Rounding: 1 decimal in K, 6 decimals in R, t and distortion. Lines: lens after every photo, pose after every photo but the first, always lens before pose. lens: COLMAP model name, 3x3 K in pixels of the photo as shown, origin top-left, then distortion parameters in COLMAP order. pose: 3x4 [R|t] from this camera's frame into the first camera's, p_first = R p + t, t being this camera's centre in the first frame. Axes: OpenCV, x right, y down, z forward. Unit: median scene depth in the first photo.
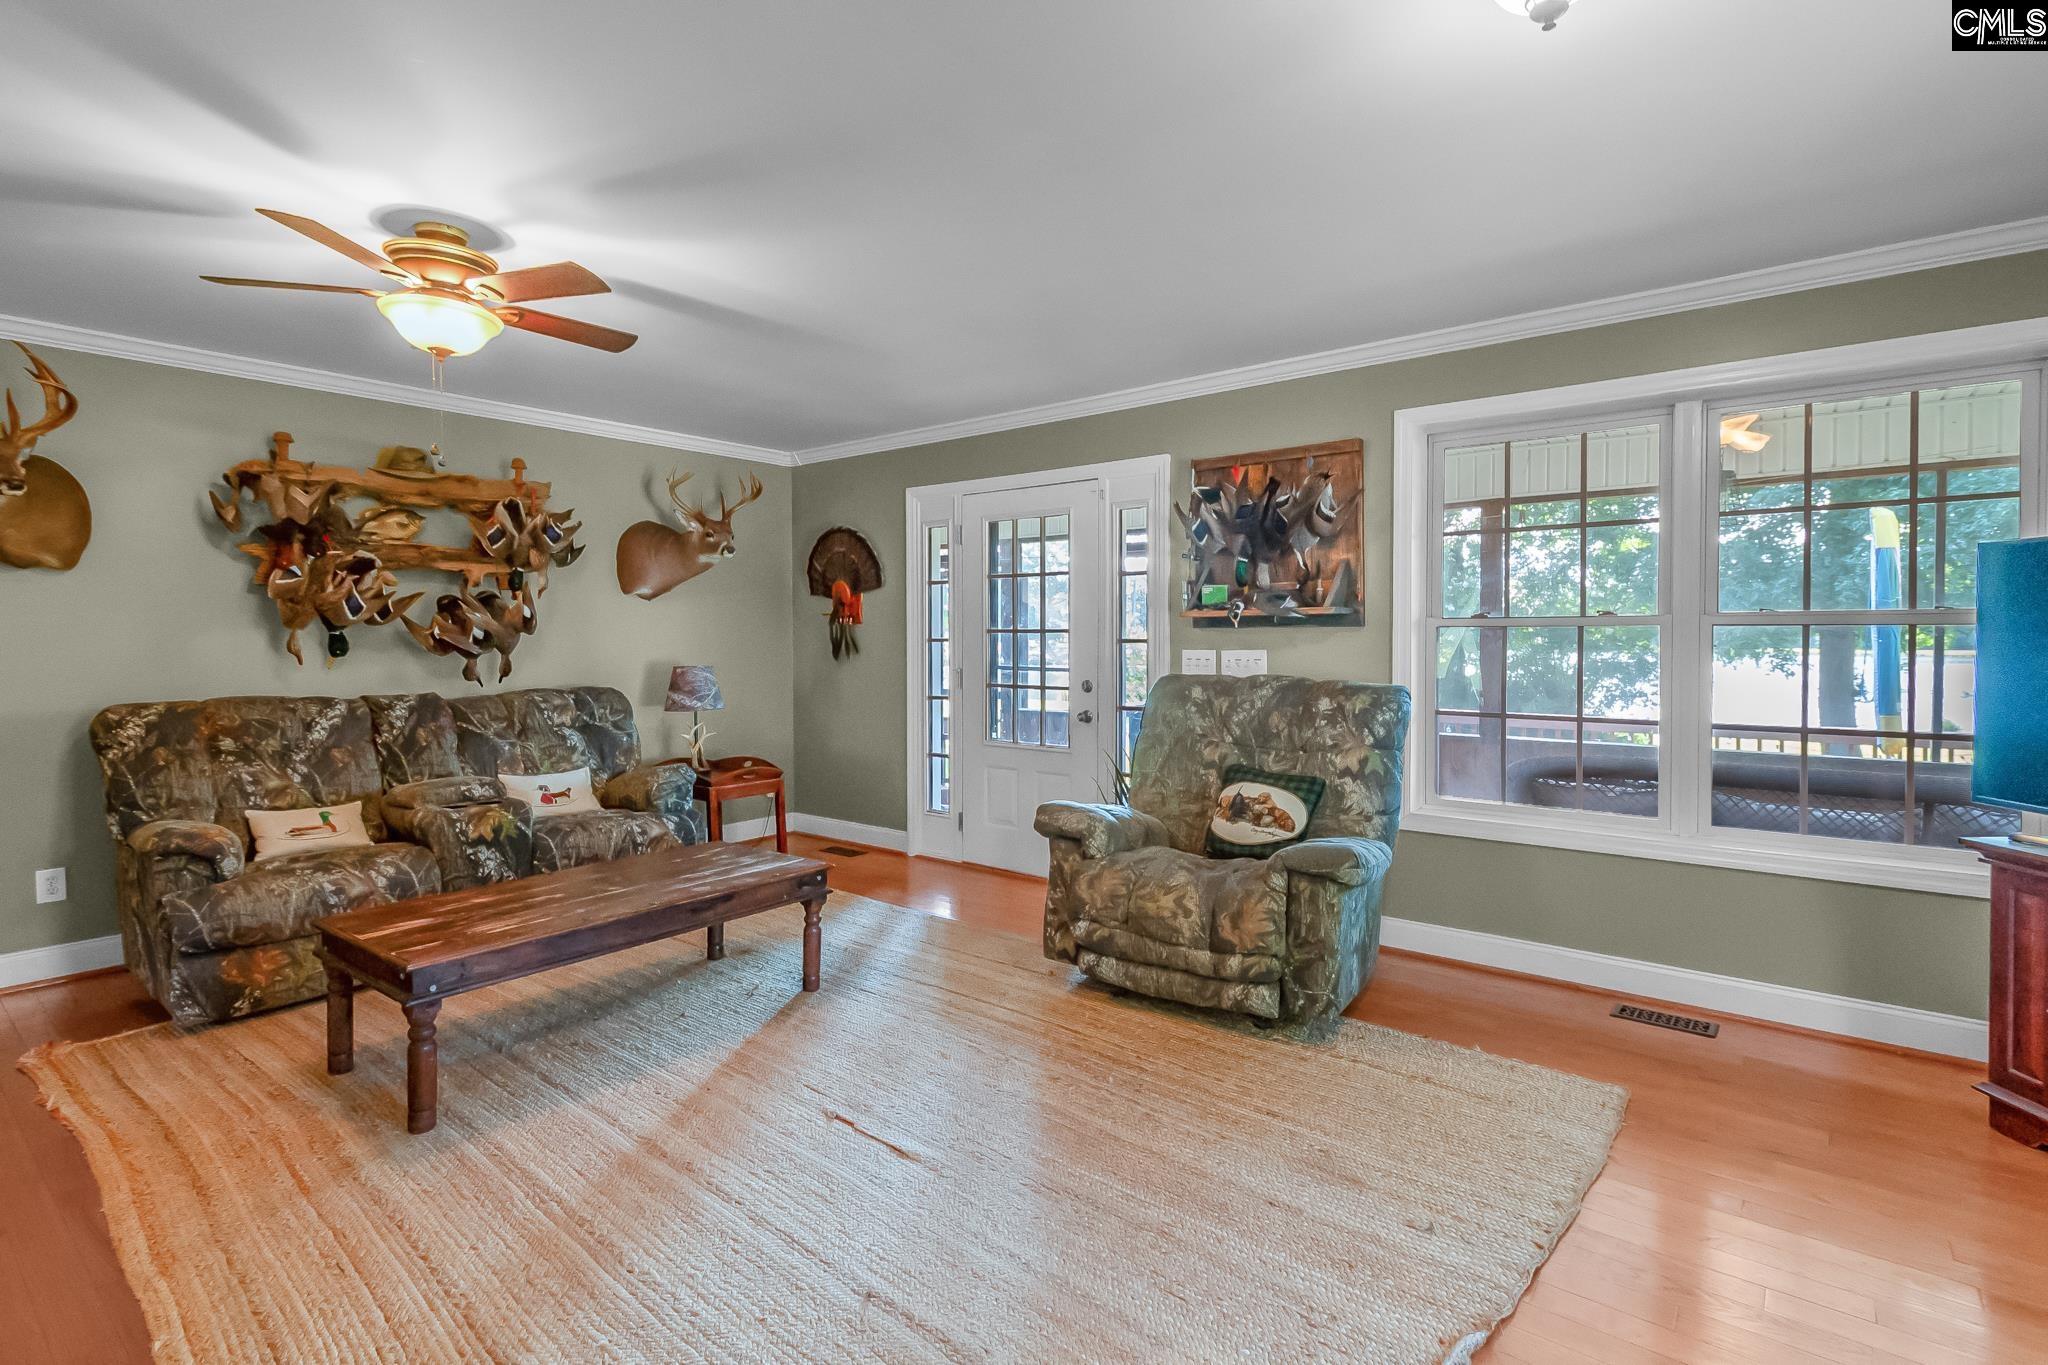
lens RADIAL K [[986.5, 0, 1094.5], [0, 986.5, 644.1], [0, 0, 1]] dist [0.001056, -0.000034]
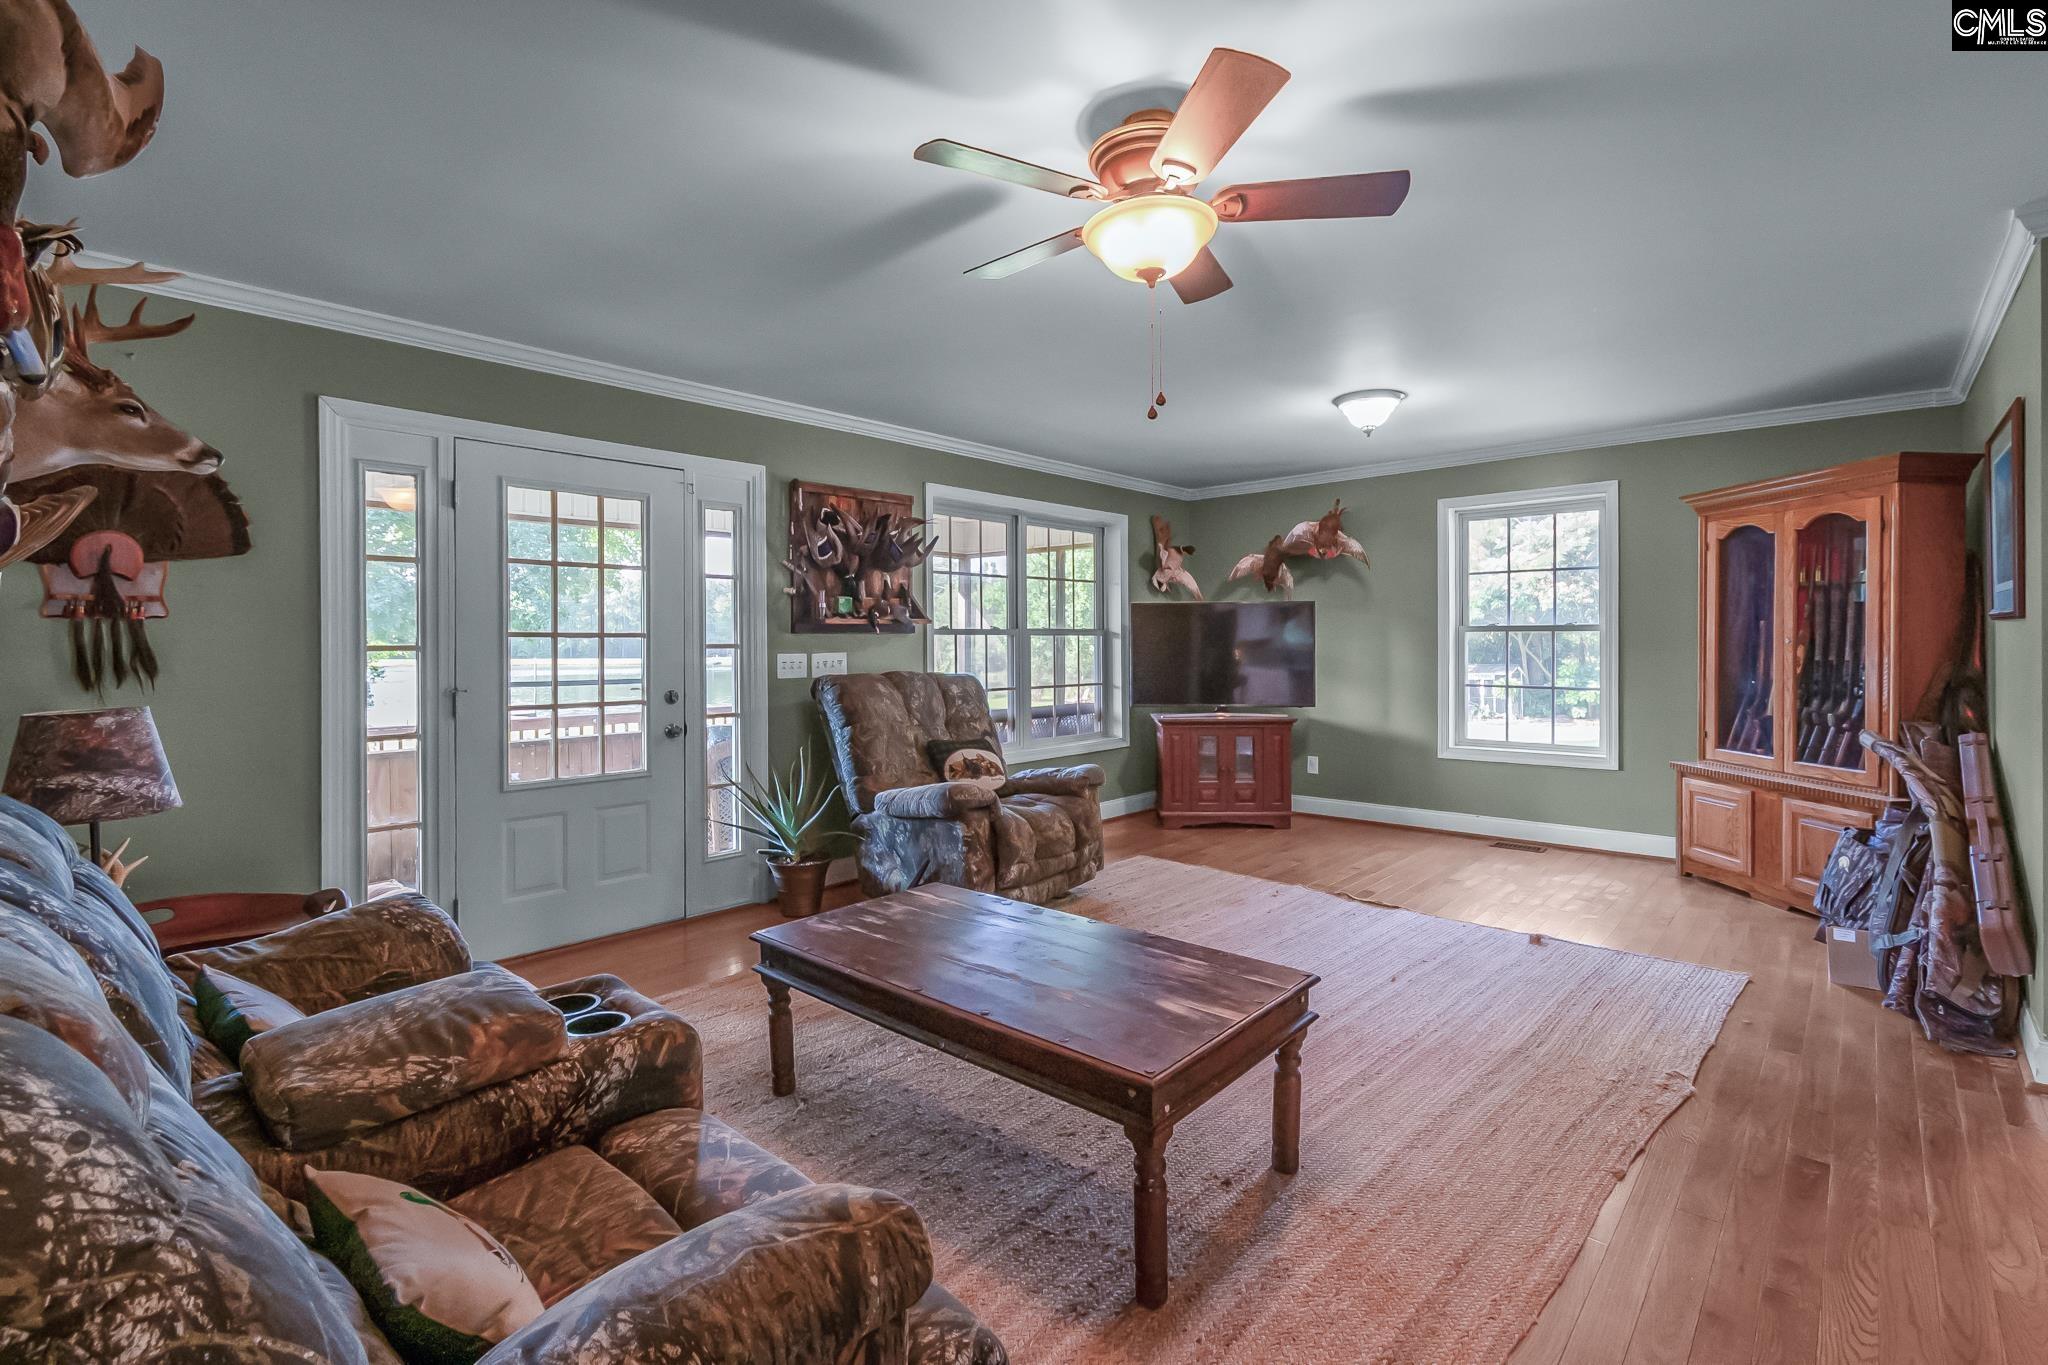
lens RADIAL K [[920.1, 0, 1030.9], [0, 920.1, 630.5], [0, 0, 1]] dist [0.002262, -0.000081]
pose [[0.089817, 0.011845, 0.995888, -0.862565], [0.014198, 0.999812, -0.013172, -0.002056], [-0.995857, 0.015322, 0.089632, 0.635572]]
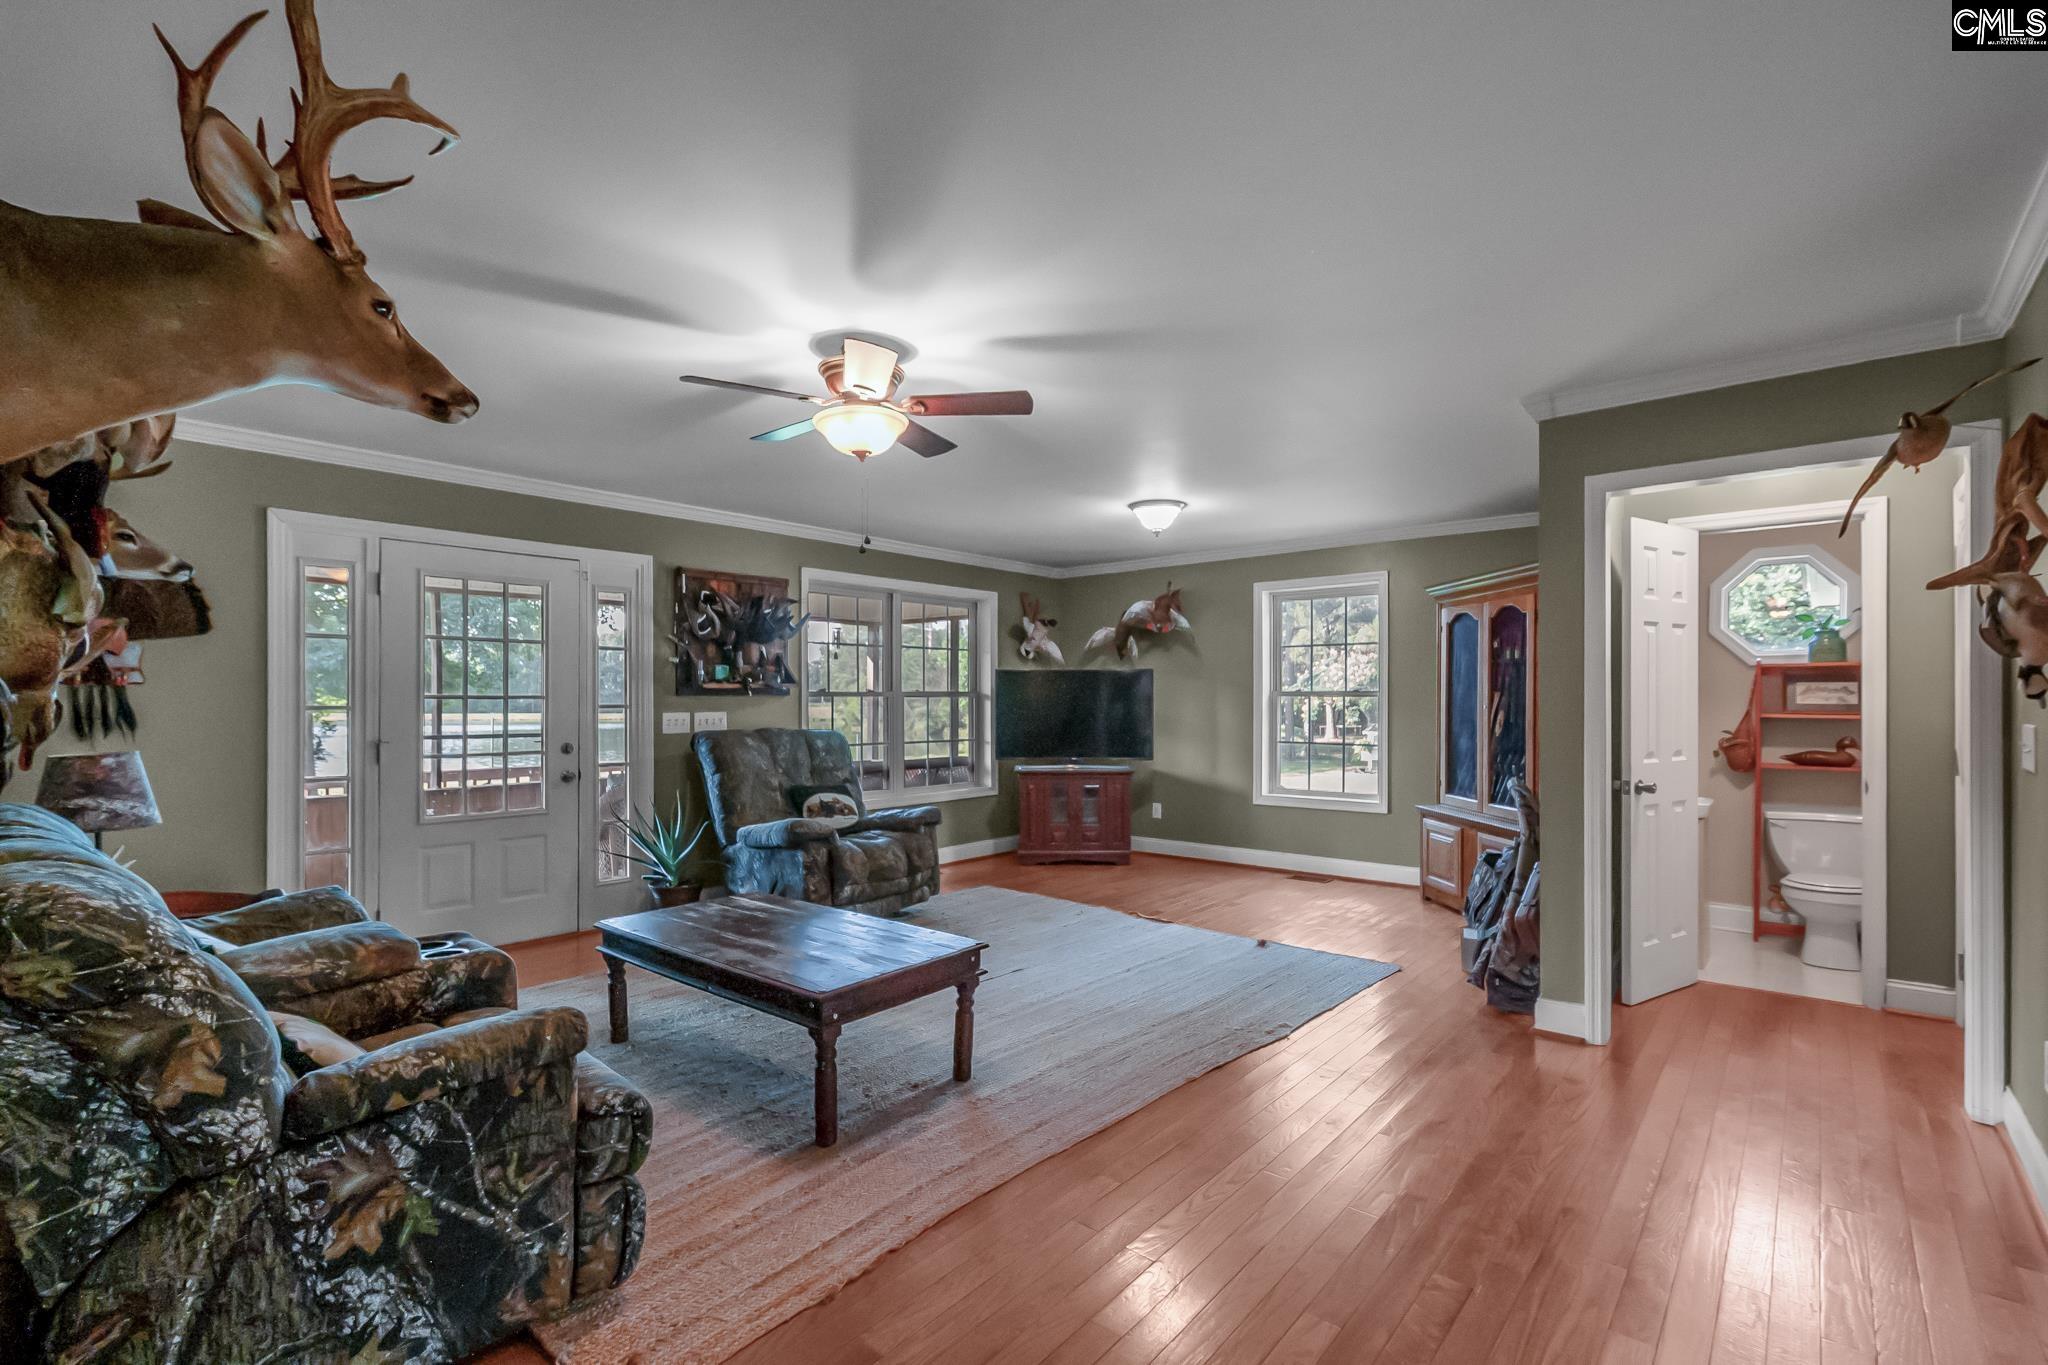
lens RADIAL K [[912.9, 0, 1030.9], [0, 912.9, 687.0], [0, 0, 1]] dist [0.002855, -0.000196]
pose [[0.055058, 0.013138, 0.998397, -1.044190], [0.008545, 0.999871, -0.013628, -0.007037], [-0.998447, 0.009282, 0.054939, 0.461734]]
